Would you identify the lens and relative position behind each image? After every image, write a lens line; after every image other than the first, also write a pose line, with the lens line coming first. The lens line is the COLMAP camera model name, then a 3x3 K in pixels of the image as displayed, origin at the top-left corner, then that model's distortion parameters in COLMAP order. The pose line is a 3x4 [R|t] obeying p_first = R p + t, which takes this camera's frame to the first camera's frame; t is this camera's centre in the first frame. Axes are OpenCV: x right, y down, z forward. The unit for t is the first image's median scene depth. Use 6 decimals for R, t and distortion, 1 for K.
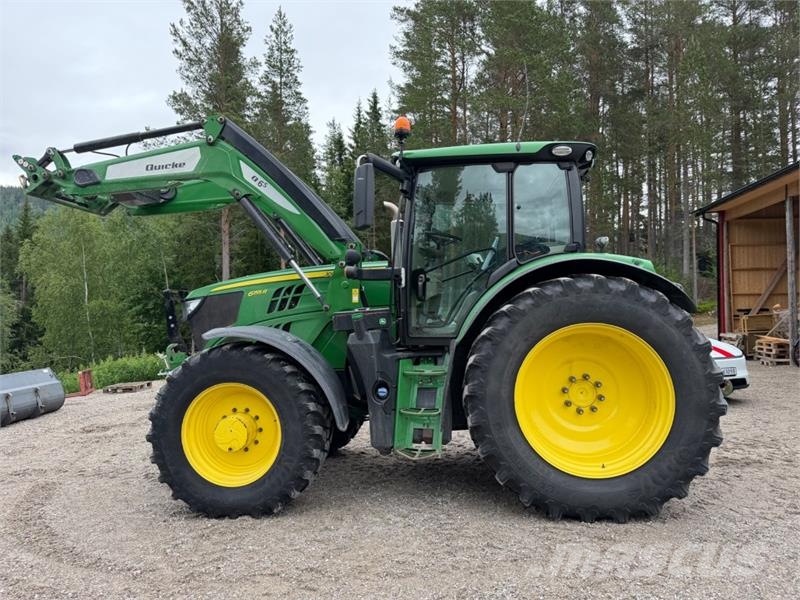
lens RADIAL K [[554.9, 0, 400.0], [0, 554.9, 300.0], [0, 0, 1]] dist [0.047758, -0.078659]
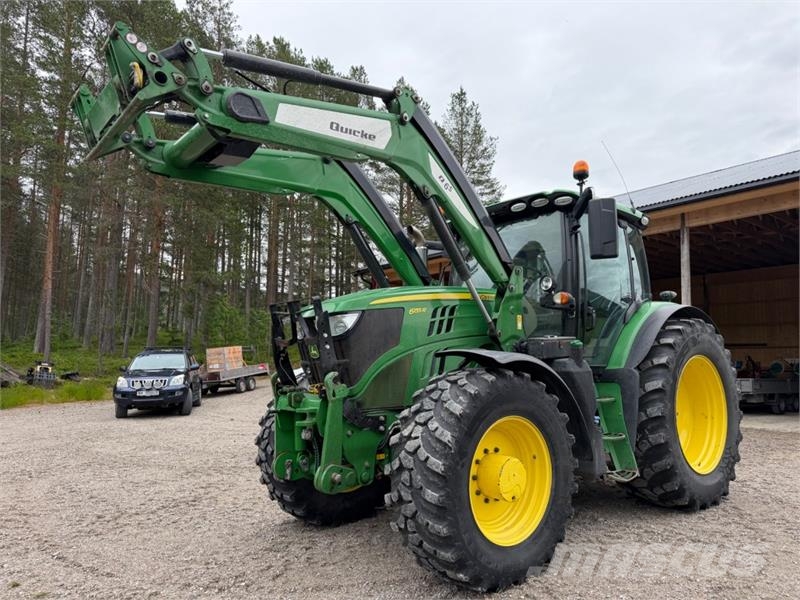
lens RADIAL K [[551.7, 0, 400.0], [0, 551.7, 300.0], [0, 0, 1]] dist [0.060597, -0.091937]
pose [[0.706124, 0.098860, 0.701153, -0.885753], [-0.037467, 0.994035, -0.102423, 0.058047], [-0.707096, 0.046053, 0.705616, 0.451707]]
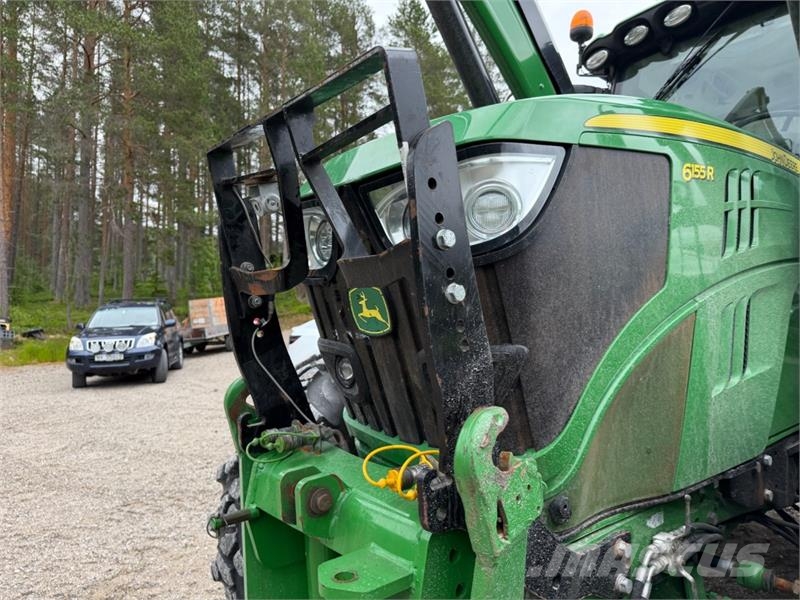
lens RADIAL K [[551.7, 0, 400.0], [0, 551.7, 300.0], [0, 0, 1]] dist [0.060597, -0.091937]
pose [[0.702599, 0.026523, 0.711091, -0.550625], [-0.025828, 0.999597, -0.011765, 0.052665], [-0.711117, -0.010100, 0.703001, 0.949102]]
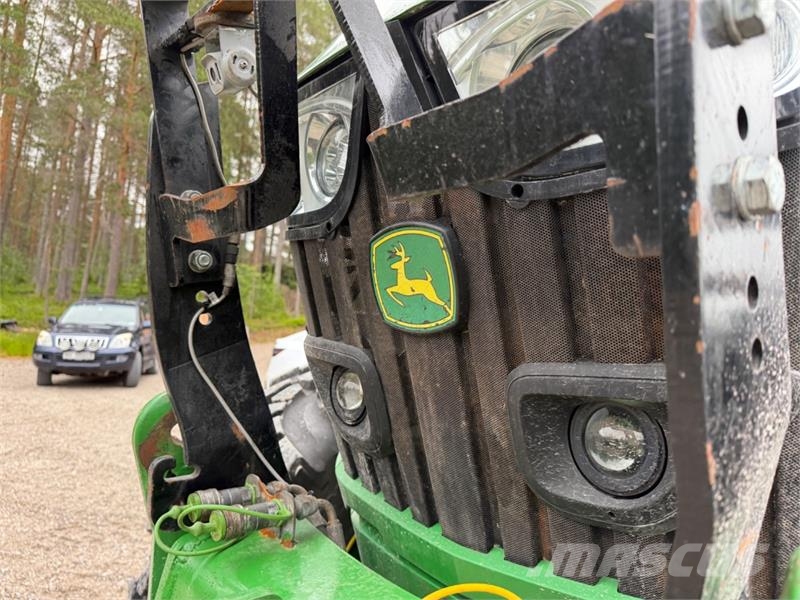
lens RADIAL K [[554.9, 0, 400.0], [0, 554.9, 300.0], [0, 0, 1]] dist [0.047758, -0.078659]
pose [[0.684432, 0.113162, 0.720241, -0.484629], [-0.106341, 0.992811, -0.054934, 0.064884], [-0.721280, -0.038993, 0.691545, 1.036589]]
